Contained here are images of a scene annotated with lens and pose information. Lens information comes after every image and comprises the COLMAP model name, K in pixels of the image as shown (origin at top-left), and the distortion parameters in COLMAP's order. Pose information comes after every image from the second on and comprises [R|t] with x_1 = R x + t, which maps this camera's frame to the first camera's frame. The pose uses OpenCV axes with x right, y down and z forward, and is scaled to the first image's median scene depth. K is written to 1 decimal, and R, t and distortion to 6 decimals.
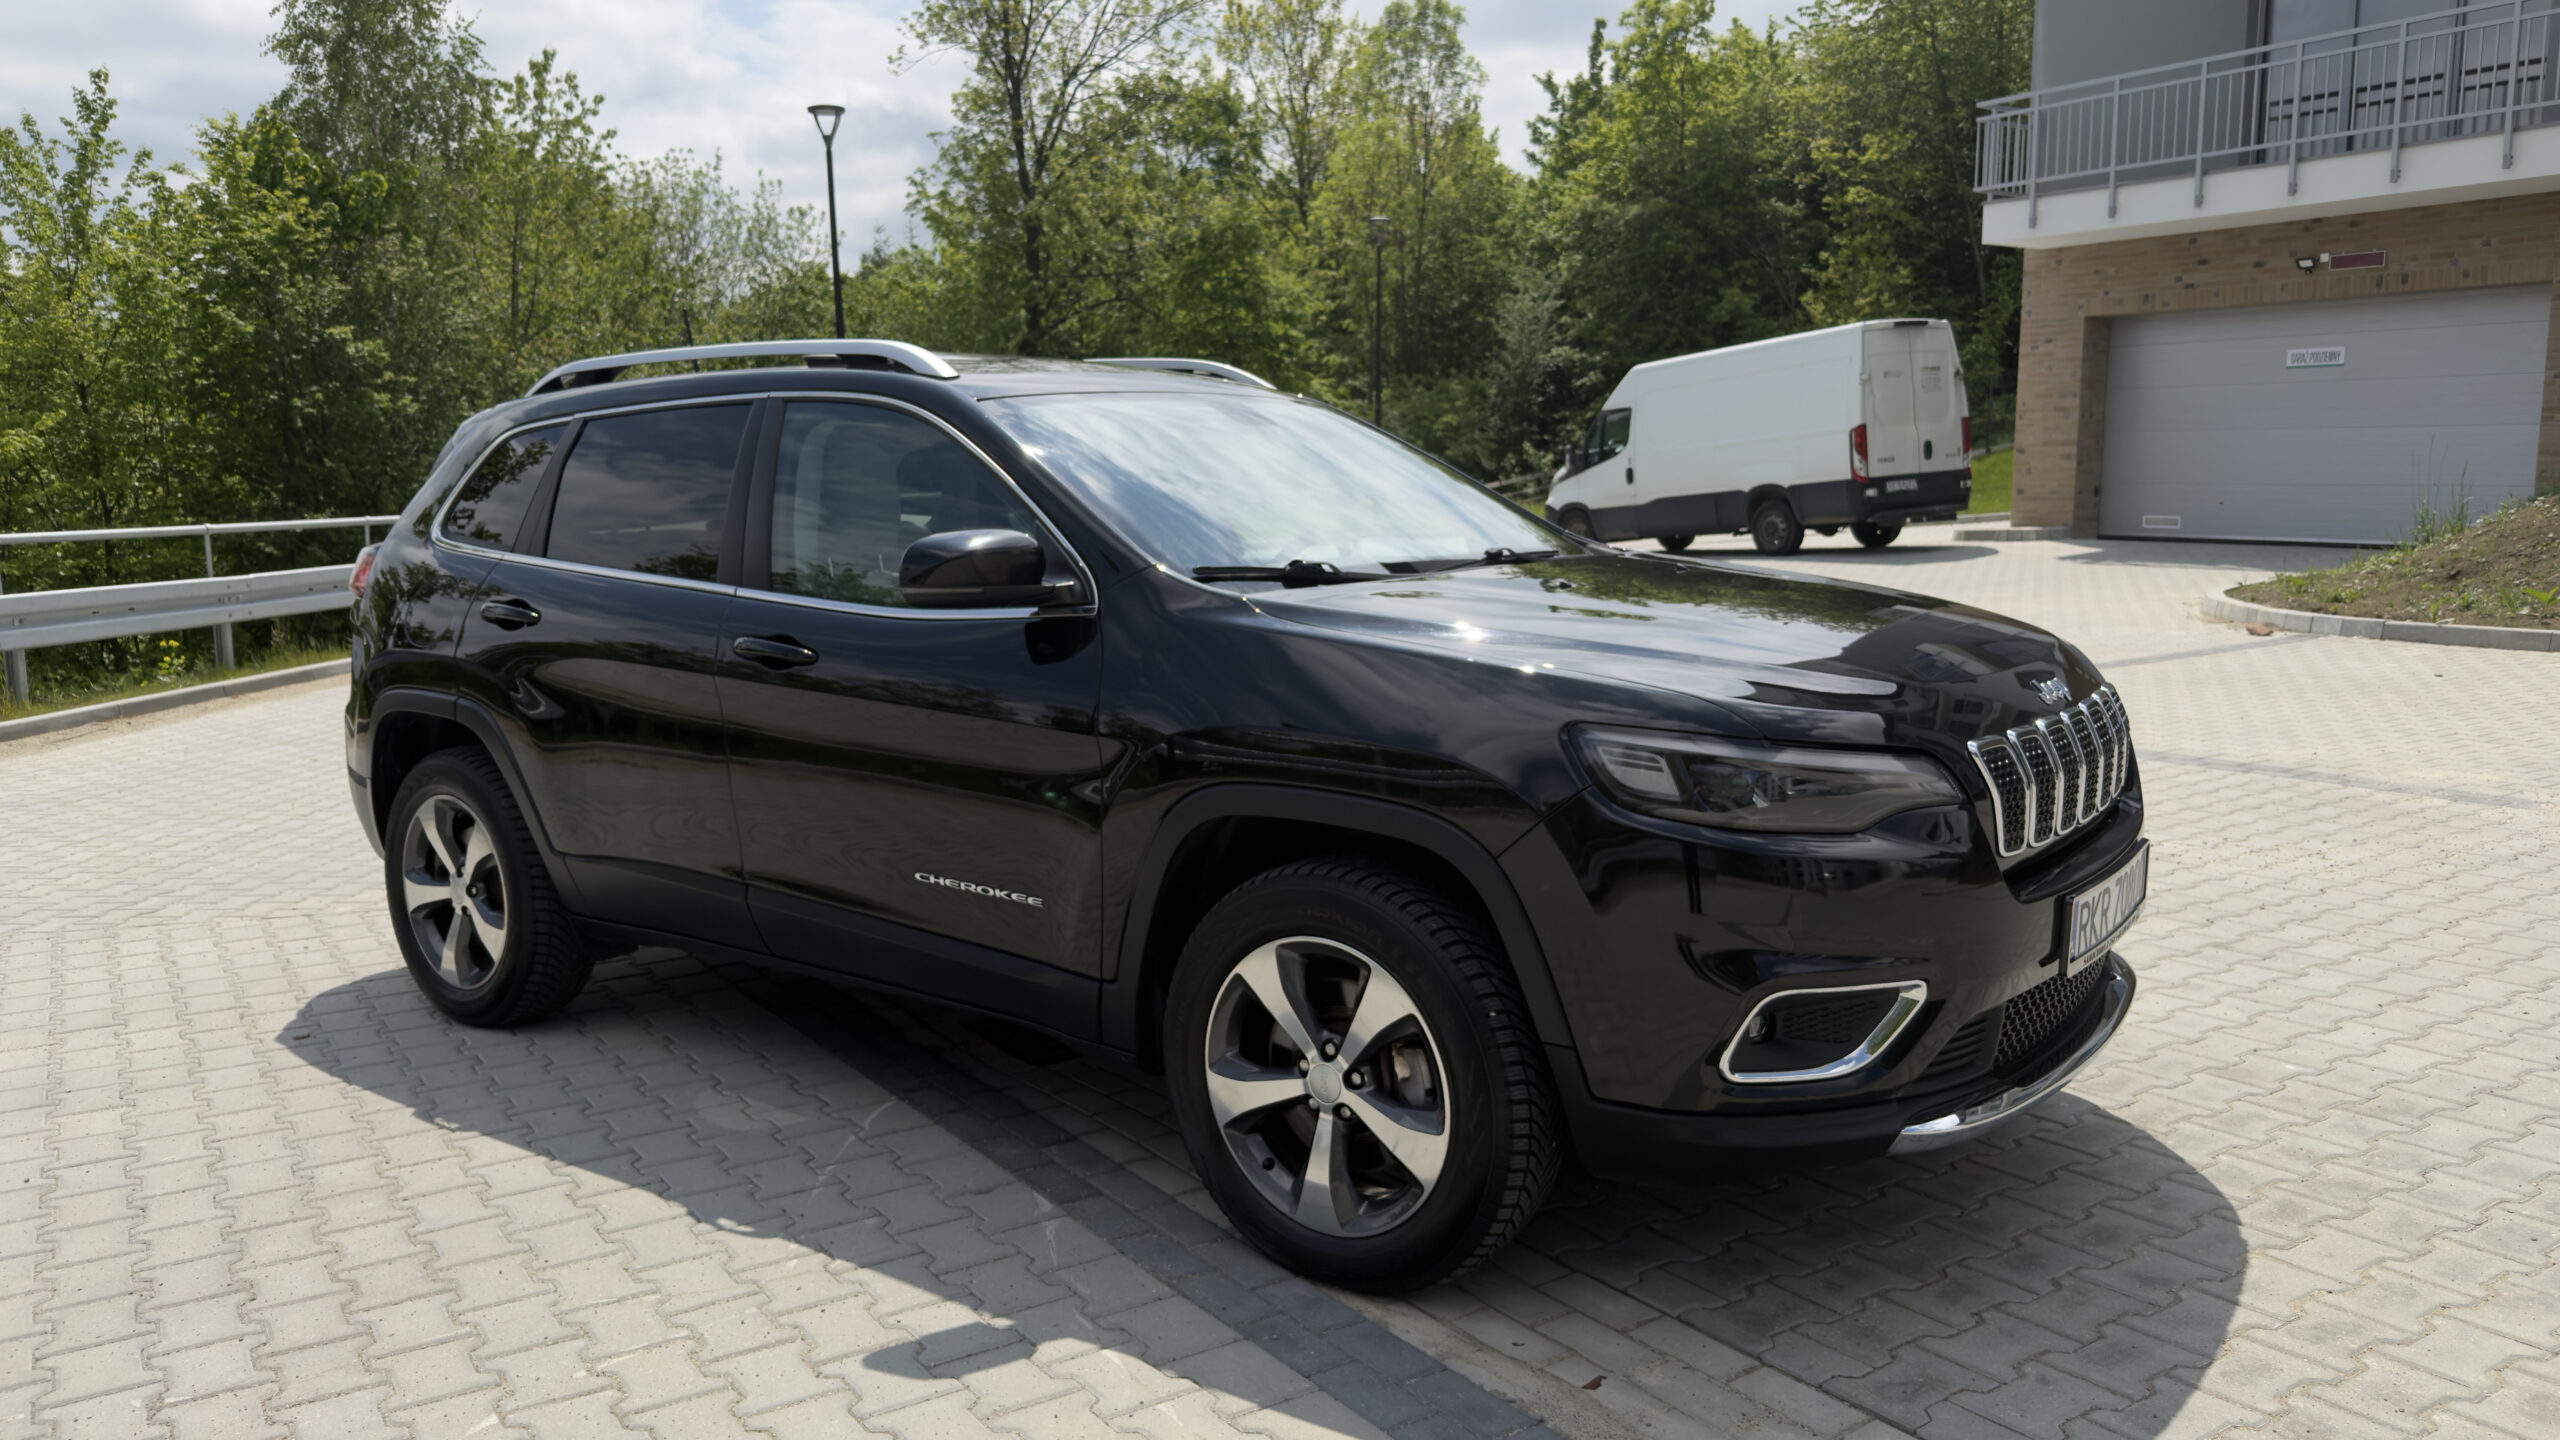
lens RADIAL K [[1826.7, 0, 1275.1], [0, 1826.7, 646.4], [0, 0, 1]] dist [0.024538, -0.003023]
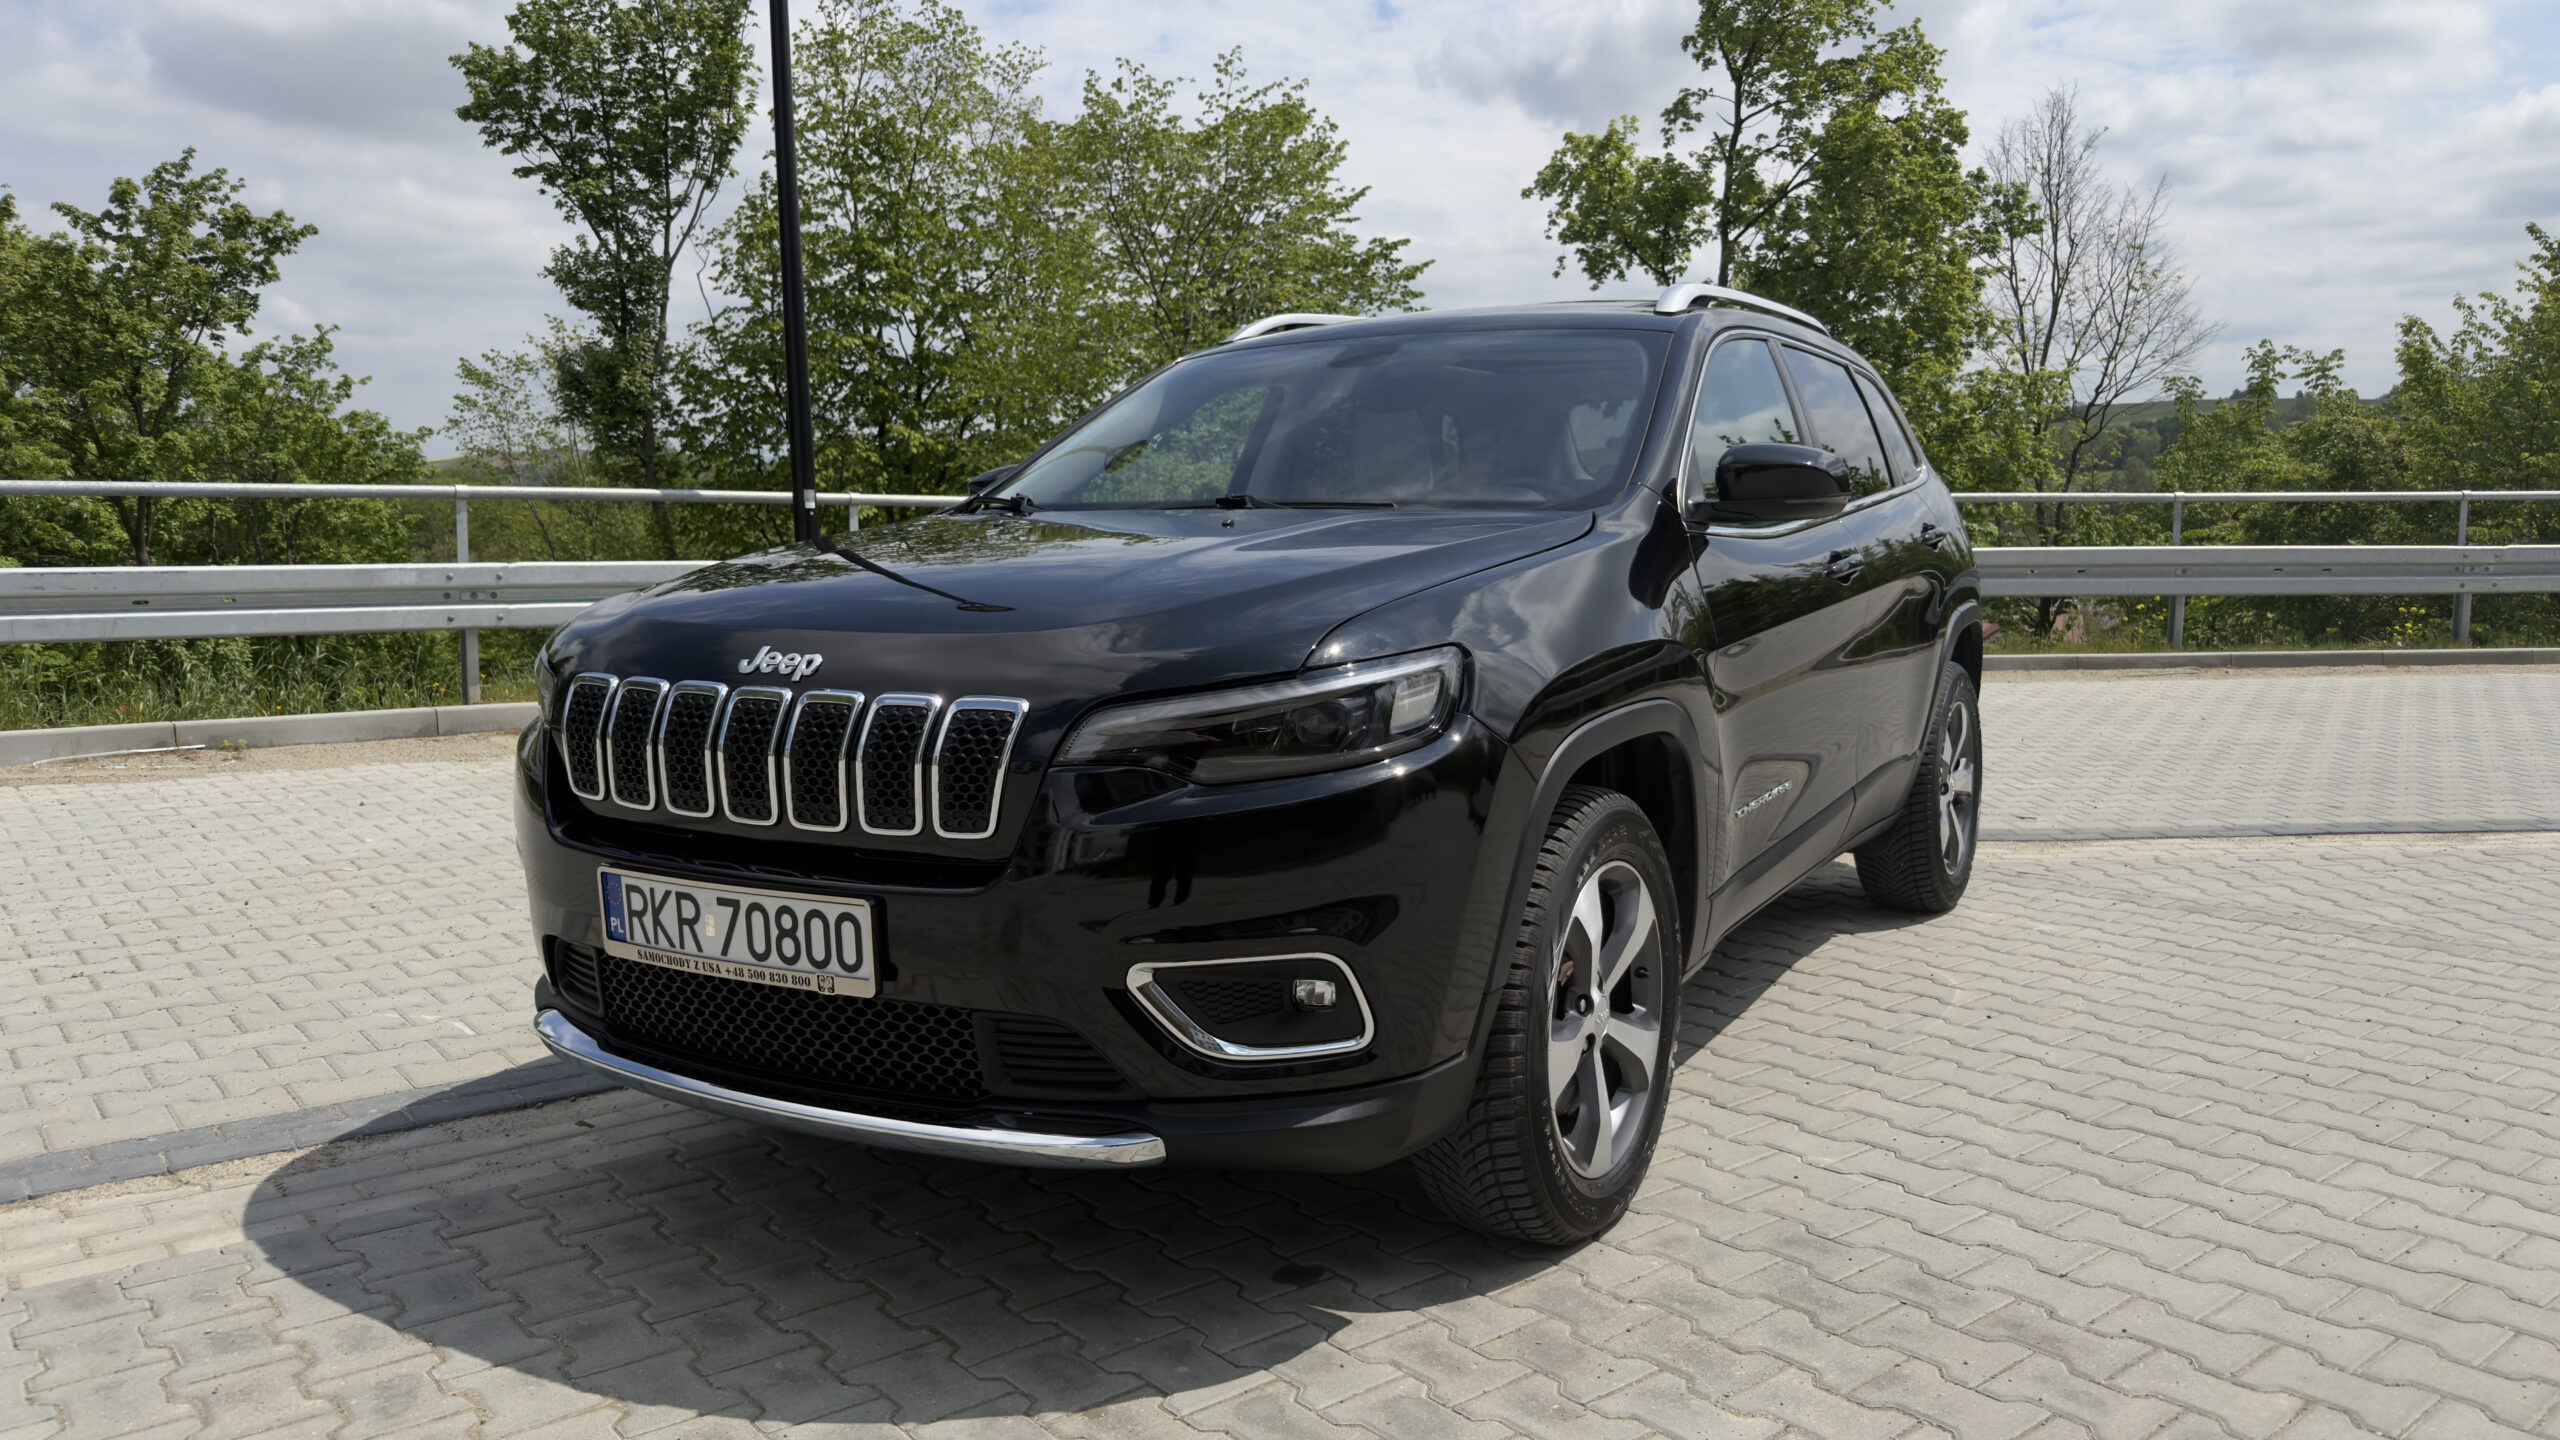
lens RADIAL K [[1773.7, 0, 1230.8], [0, 1773.7, 711.6], [0, 0, 1]] dist [0.047249, -0.004615]
pose [[0.070446, 0.125405, -0.989601, 1.314983], [-0.074980, 0.989925, 0.120108, -0.065944], [0.994694, 0.065739, 0.079140, 1.238830]]
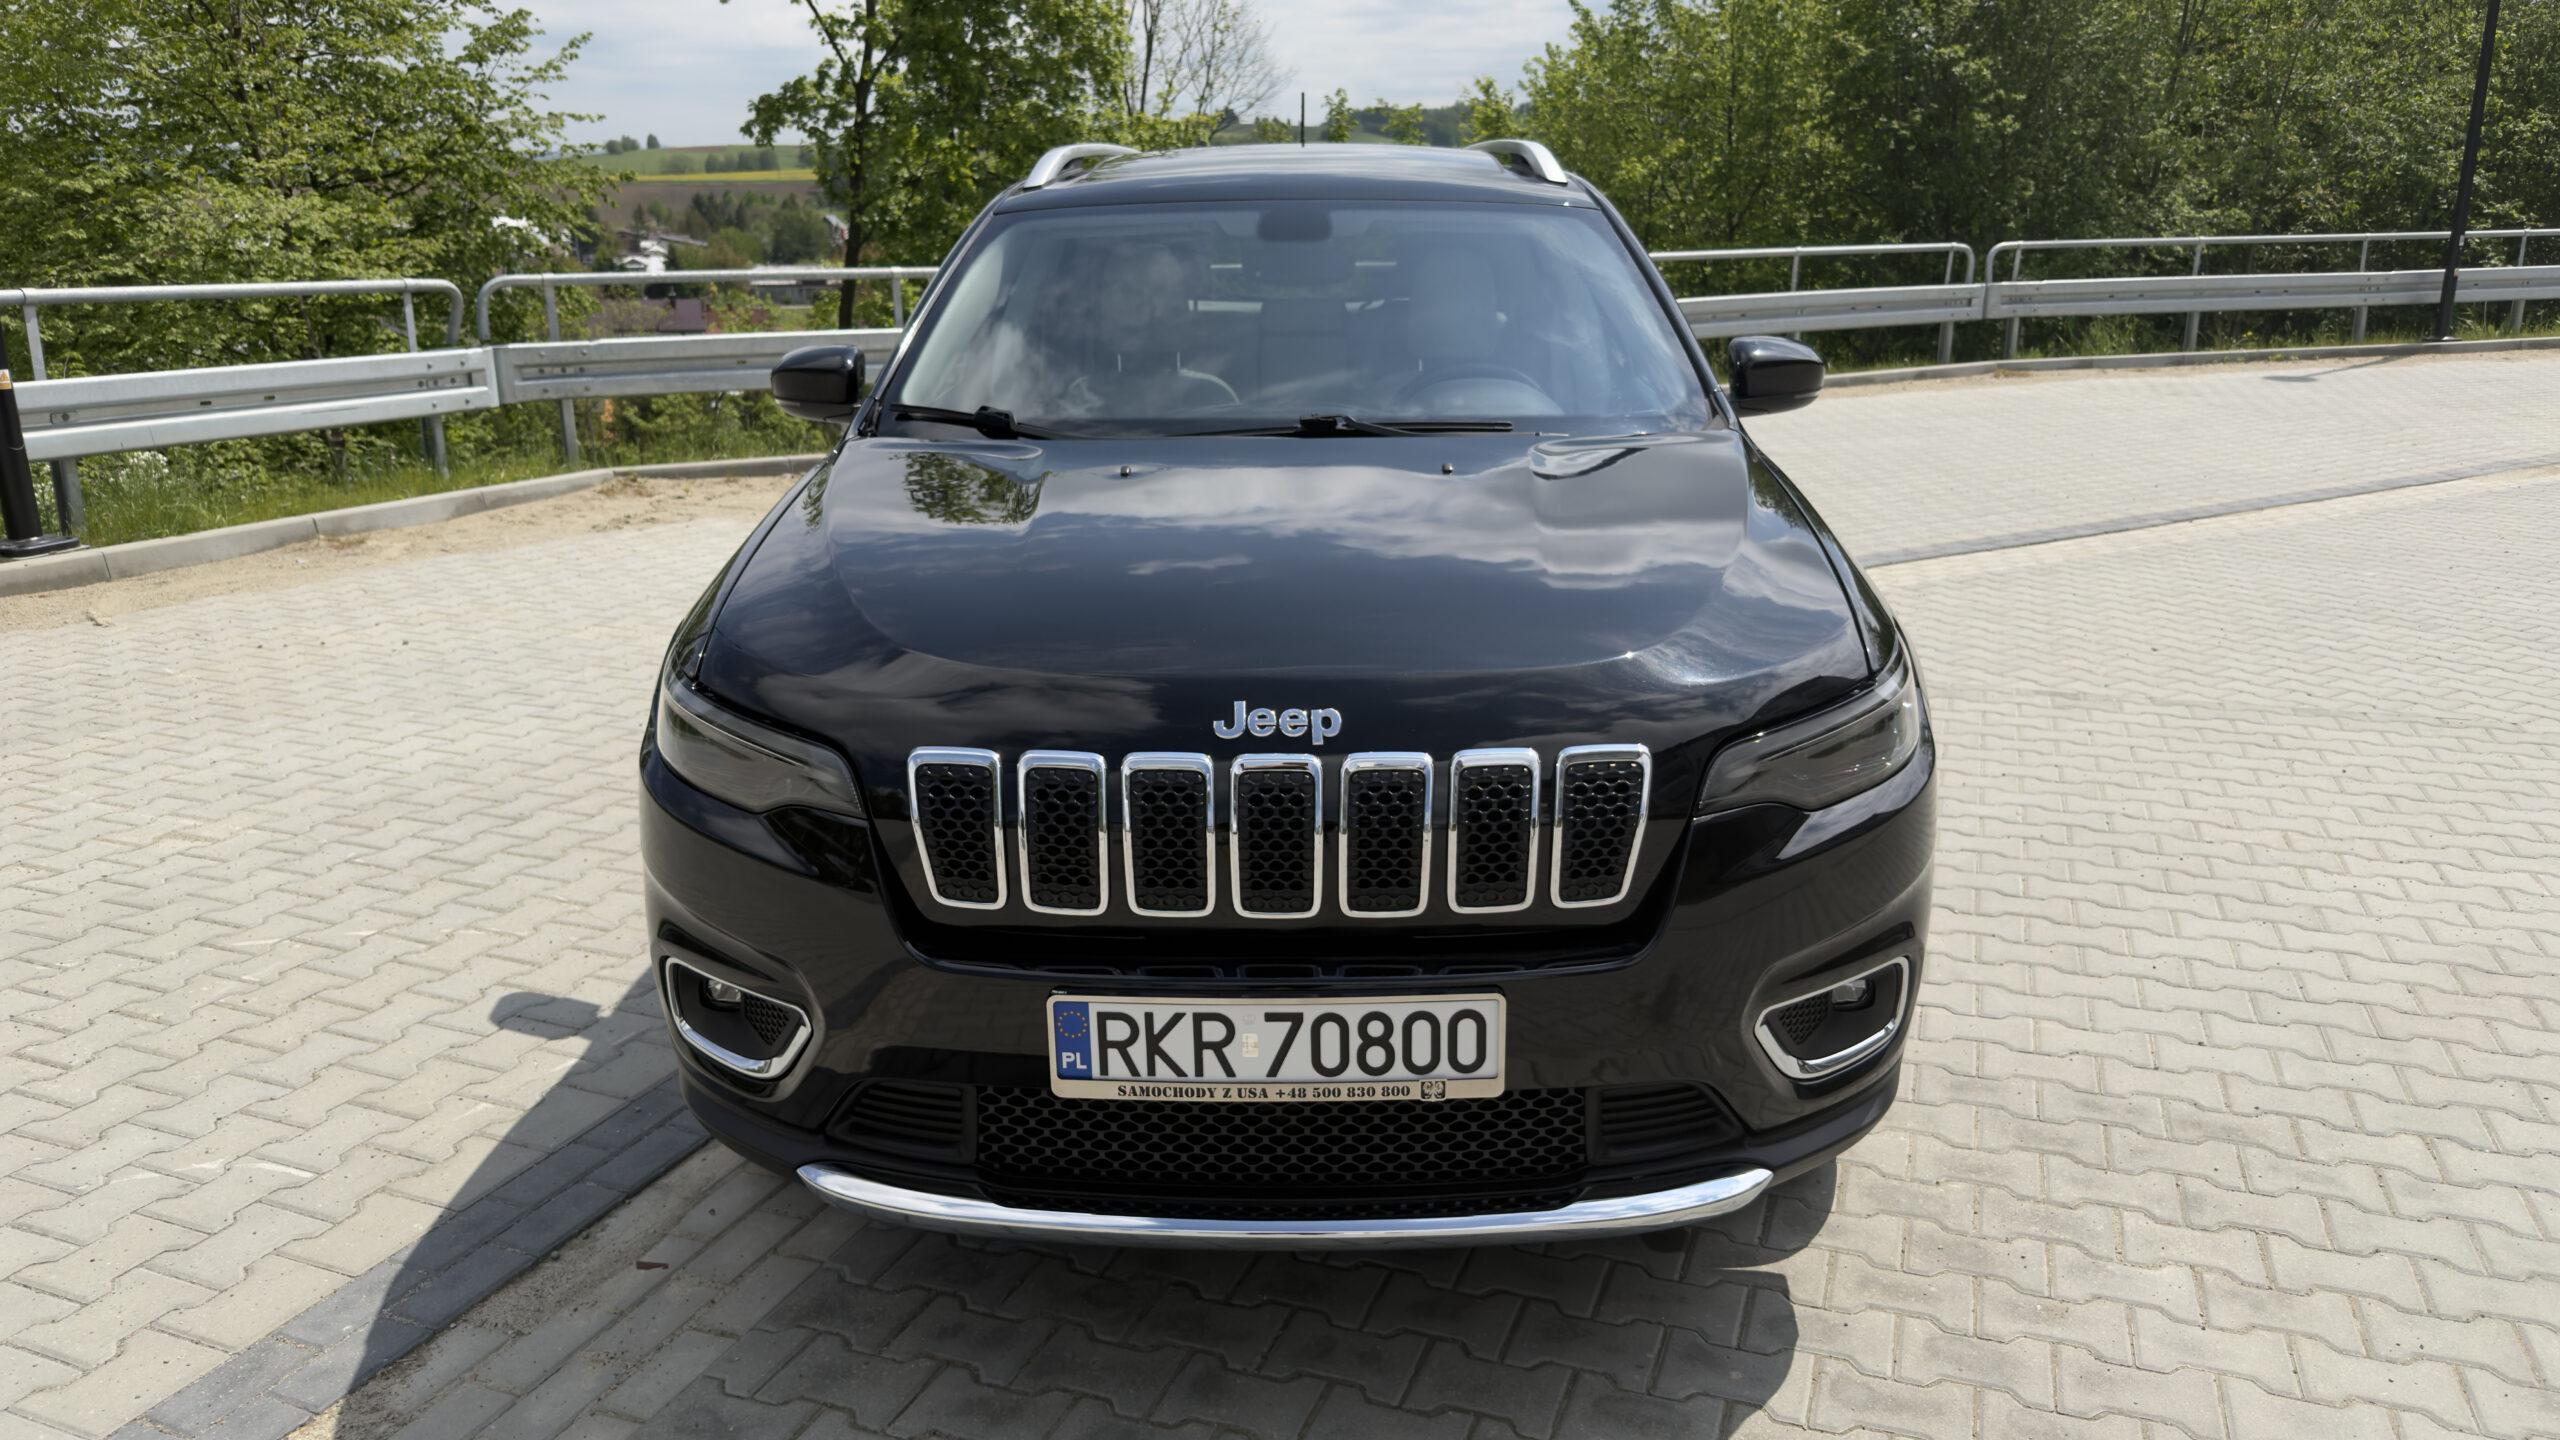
lens RADIAL K [[1826.7, 0, 1275.1], [0, 1826.7, 646.4], [0, 0, 1]] dist [0.024538, -0.003023]
pose [[0.569475, 0.200792, -0.797108, 1.032075], [-0.072063, 0.978169, 0.194917, -0.143750], [0.818844, -0.053558, 0.571512, 0.671623]]
